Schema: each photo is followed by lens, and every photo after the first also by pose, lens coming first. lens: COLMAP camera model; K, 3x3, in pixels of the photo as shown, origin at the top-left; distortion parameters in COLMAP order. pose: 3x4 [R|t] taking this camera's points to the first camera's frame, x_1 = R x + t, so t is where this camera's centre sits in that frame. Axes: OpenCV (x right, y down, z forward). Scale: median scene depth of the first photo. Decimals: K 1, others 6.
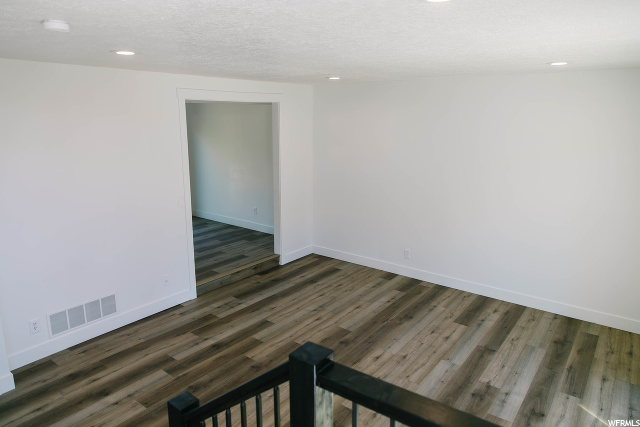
lens RADIAL K [[425.0, 0, 317.3], [0, 425.0, 214.0], [0, 0, 1]] dist [-0.008295, 0.002880]
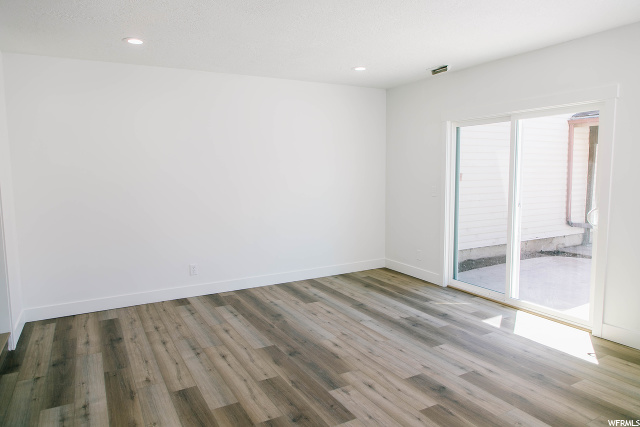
lens RADIAL K [[425.0, 0, 317.3], [0, 425.0, 214.0], [0, 0, 1]] dist [-0.008295, 0.002880]
pose [[0.395954, -0.106722, 0.912047, -0.544375], [0.218686, 0.975606, 0.019219, 0.026928], [-0.891850, 0.191842, 0.409634, 0.478822]]
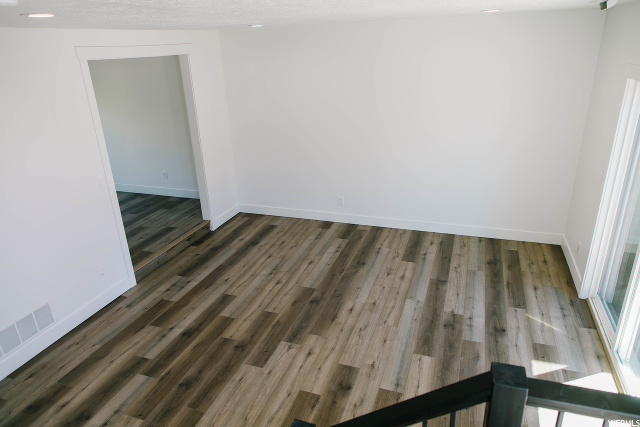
lens RADIAL K [[425.0, 0, 317.3], [0, 425.0, 214.0], [0, 0, 1]] dist [-0.008295, 0.002880]
pose [[0.951100, -0.153430, 0.268081, -0.144177], [0.112143, 0.980209, 0.163140, -0.058248], [-0.287806, -0.125099, 0.949483, 0.046976]]
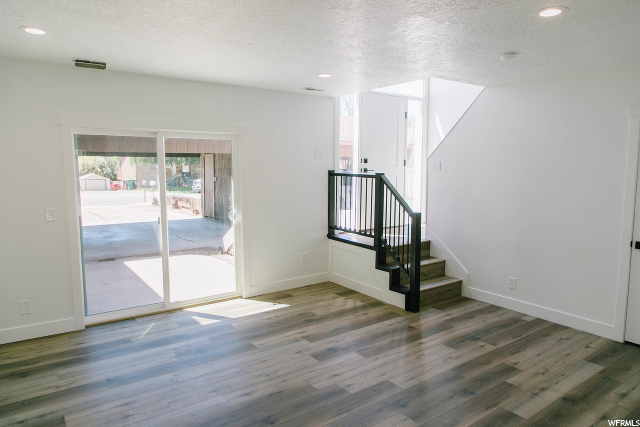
lens RADIAL K [[425.0, 0, 317.3], [0, 425.0, 214.0], [0, 0, 1]] dist [-0.008295, 0.002880]
pose [[-0.958536, -0.040286, 0.282110, -0.155827], [0.056477, 0.943466, 0.326623, -0.185712], [-0.279319, 0.329012, -0.902071, 1.246379]]
